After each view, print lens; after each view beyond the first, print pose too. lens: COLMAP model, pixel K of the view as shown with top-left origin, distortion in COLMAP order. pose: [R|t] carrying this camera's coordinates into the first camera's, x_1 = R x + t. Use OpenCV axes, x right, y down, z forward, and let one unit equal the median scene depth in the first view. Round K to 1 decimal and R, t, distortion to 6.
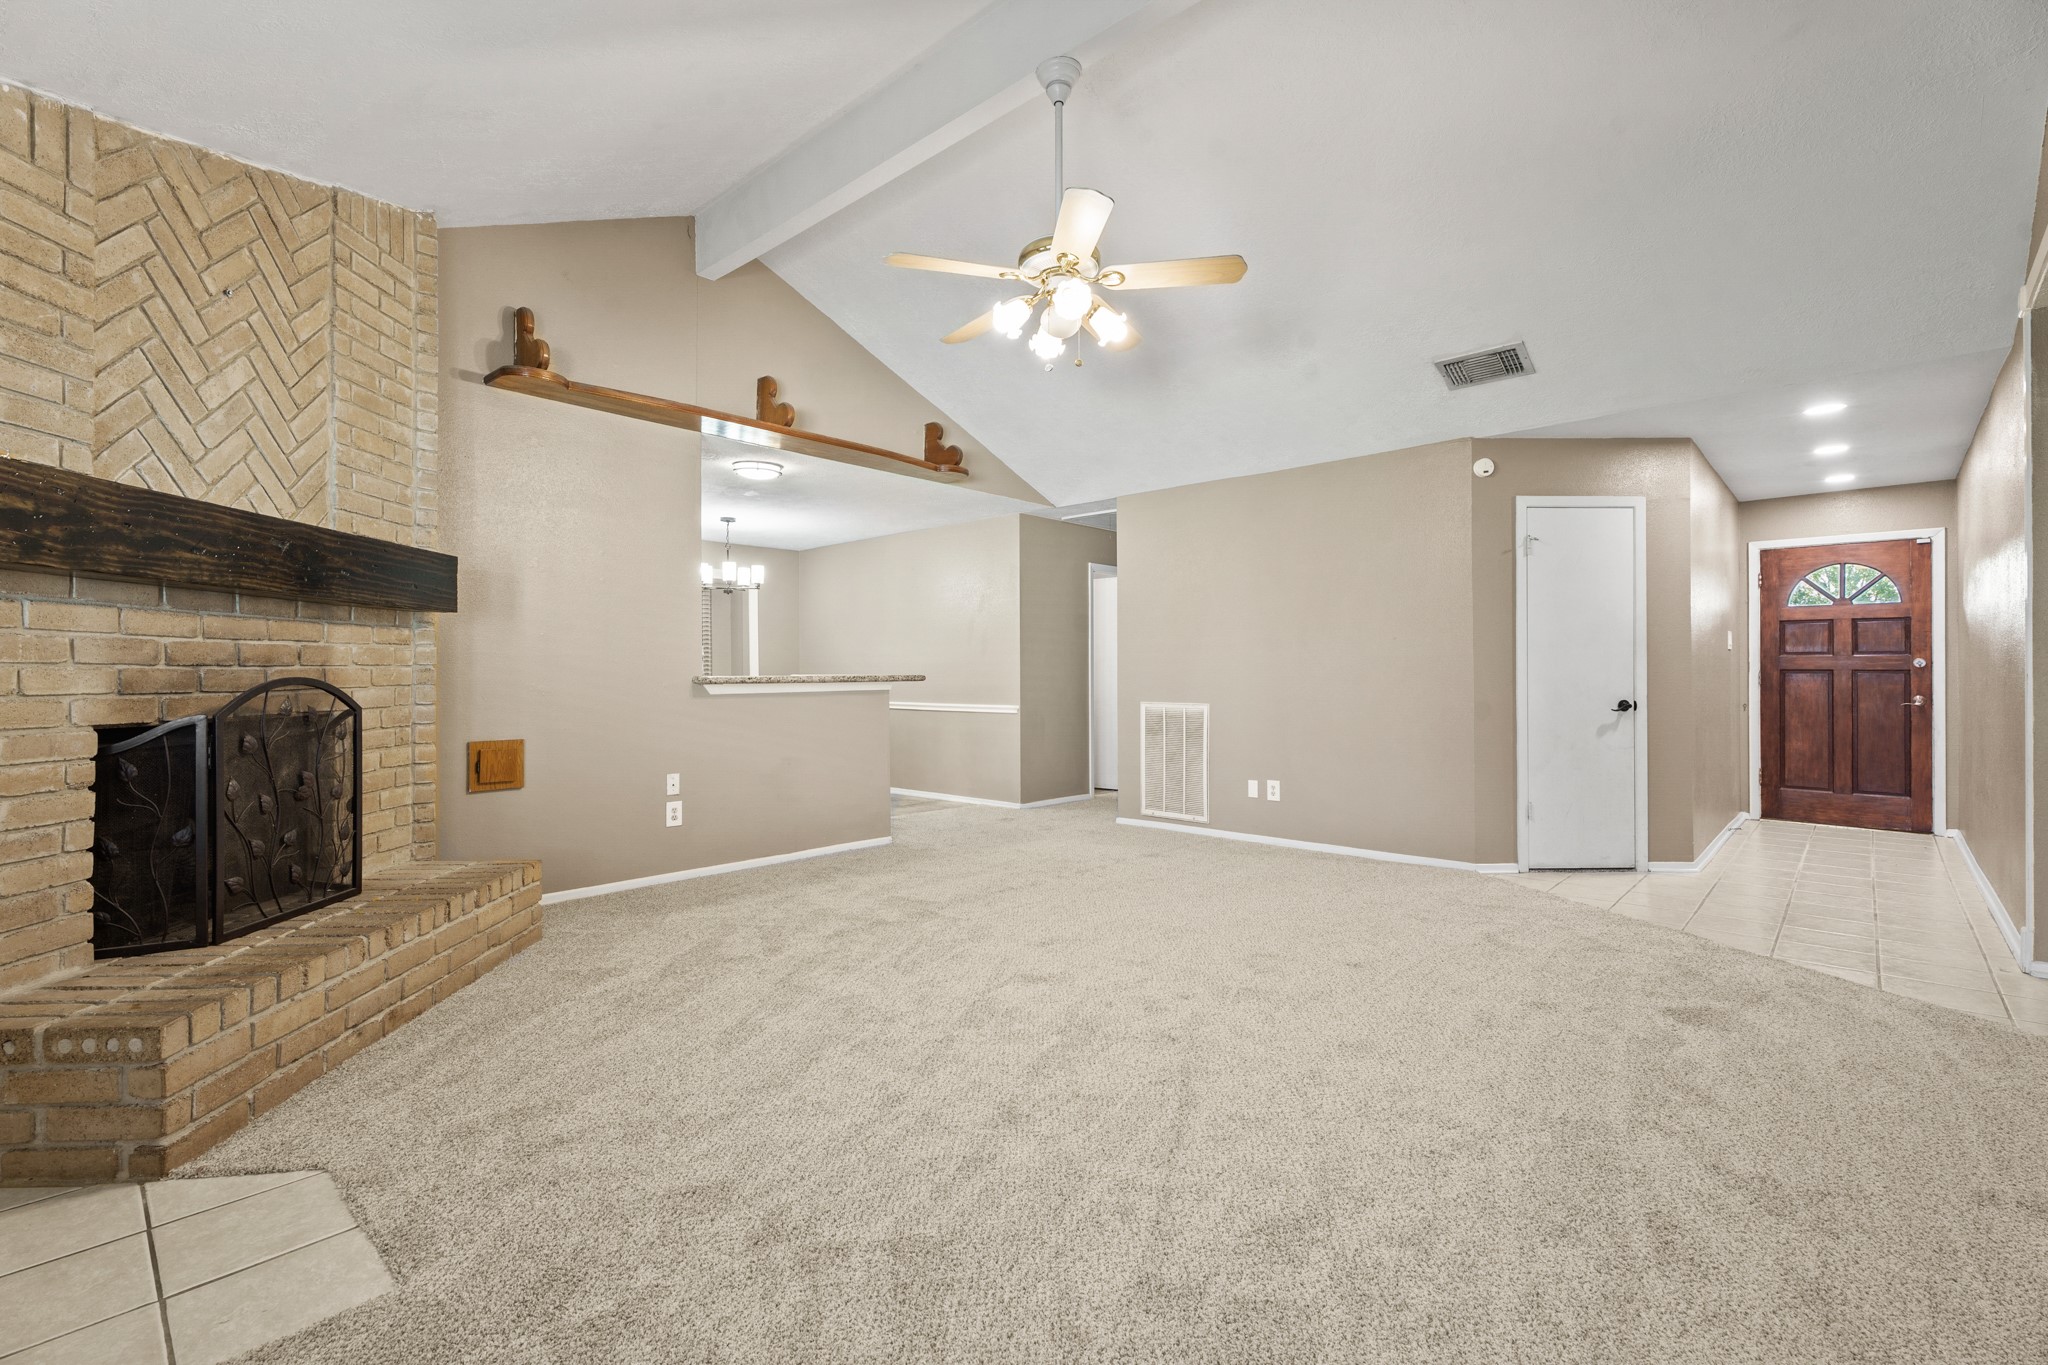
lens RADIAL K [[914.1, 0, 1017.8], [0, 914.1, 668.2], [0, 0, 1]] dist [-0.001423, 0.000375]
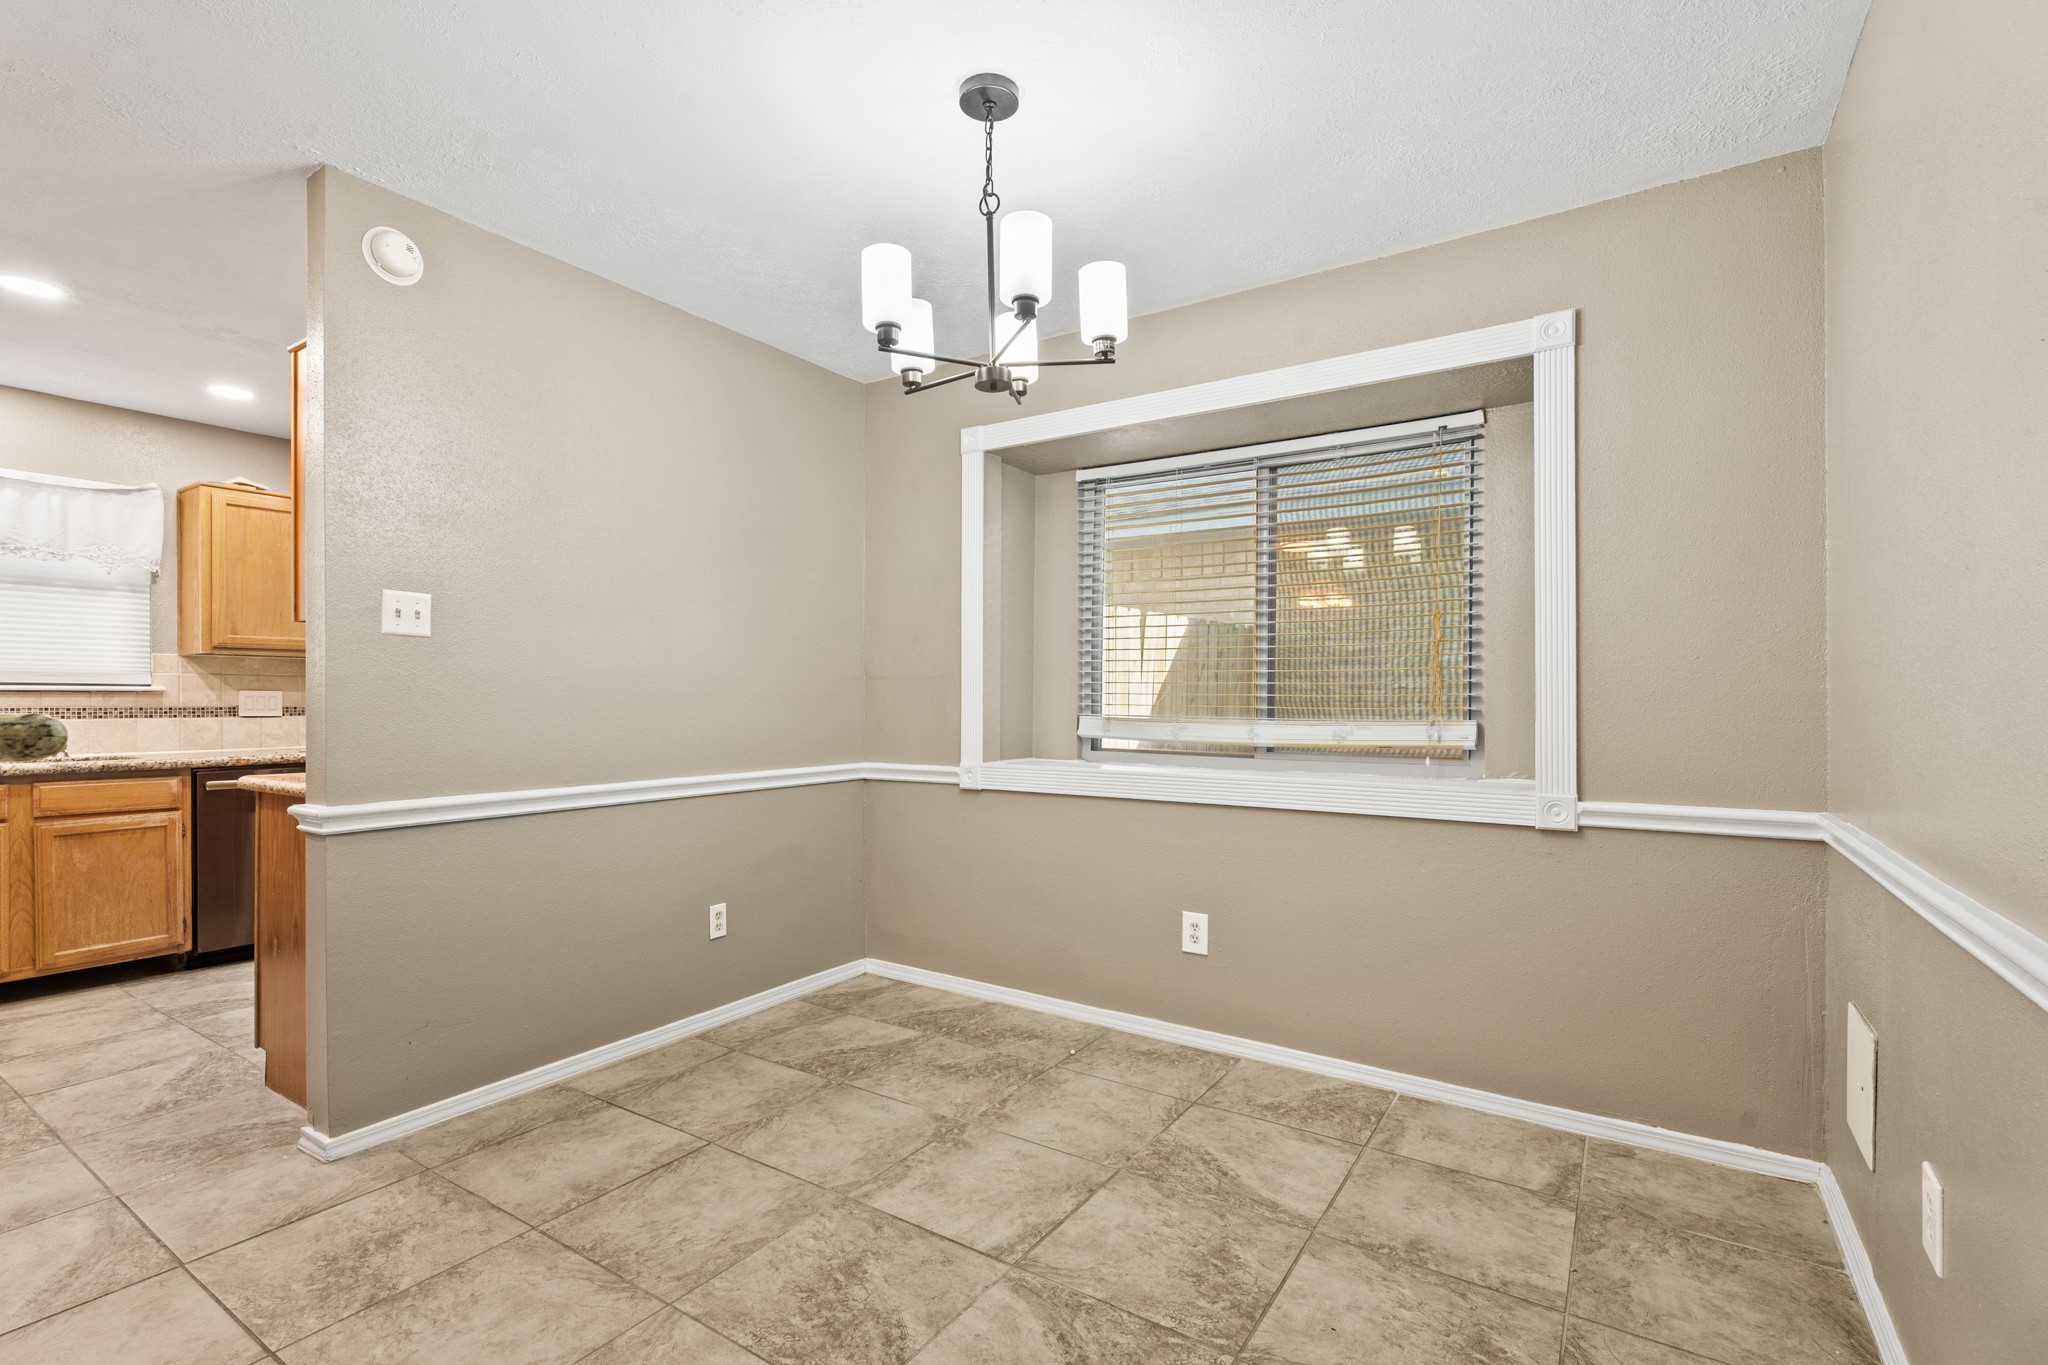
lens RADIAL K [[914.1, 0, 1023.6], [0, 914.1, 701.2], [0, 0, 1]] dist [-0.001423, 0.000375]
pose [[0.167162, 0.005844, -0.985912, -0.156801], [0.010319, 0.999917, 0.007677, 0.011393], [0.985875, -0.011457, 0.167088, 2.350102]]
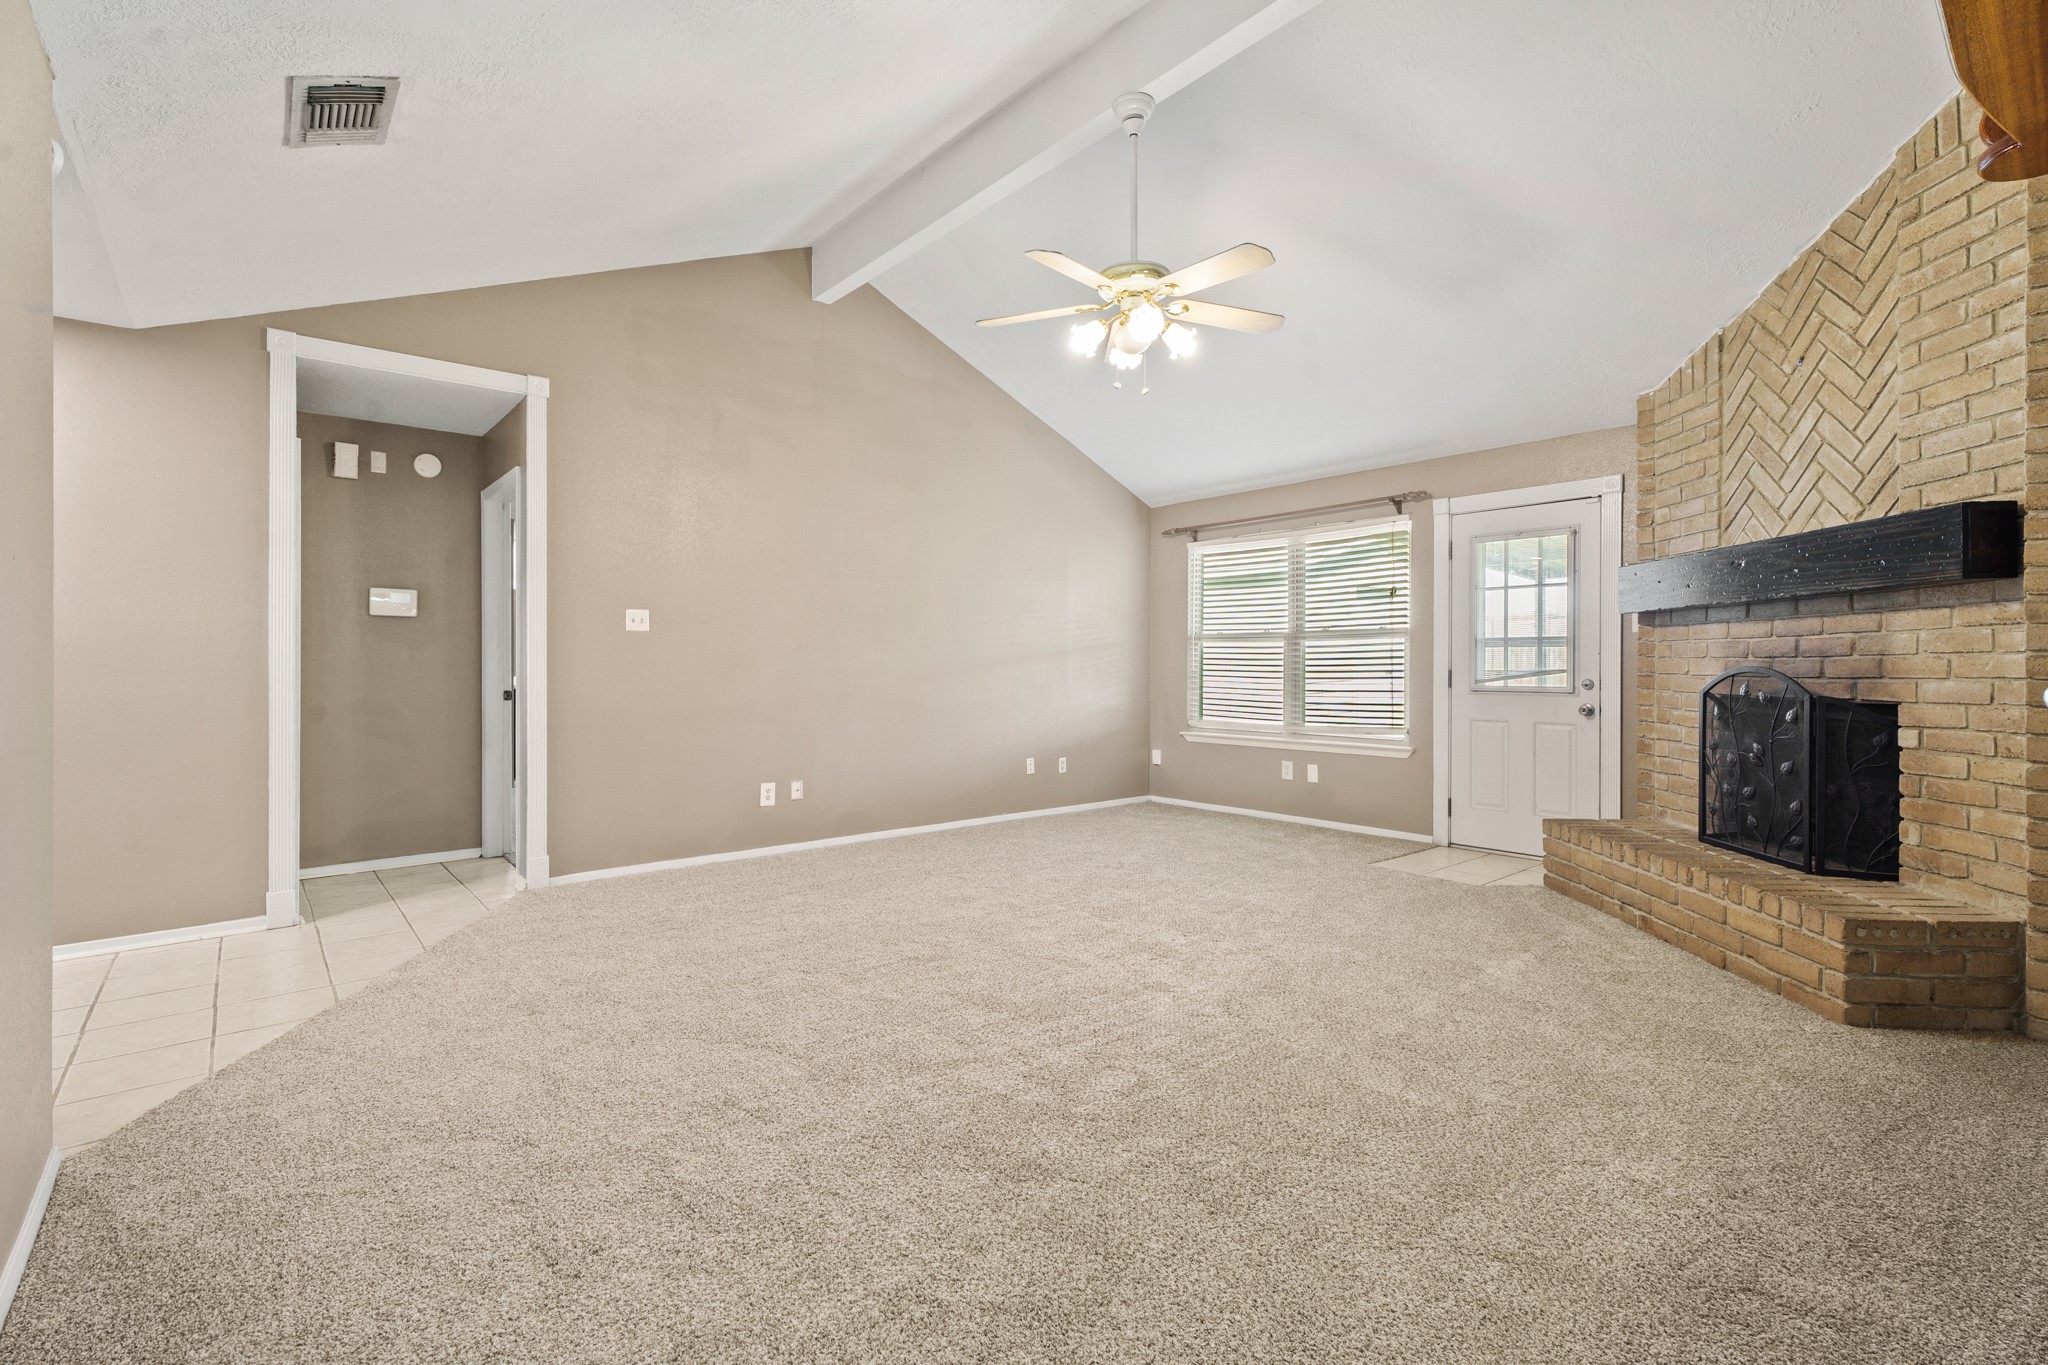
lens RADIAL K [[914.1, 0, 1032.5], [0, 914.1, 669.7], [0, 0, 1]] dist [-0.001423, 0.000375]
pose [[-0.994151, 0.004381, 0.107910, 0.052752], [0.004324, 0.999990, -0.000762, 0.010153], [-0.107912, -0.000291, -0.994160, 2.166708]]
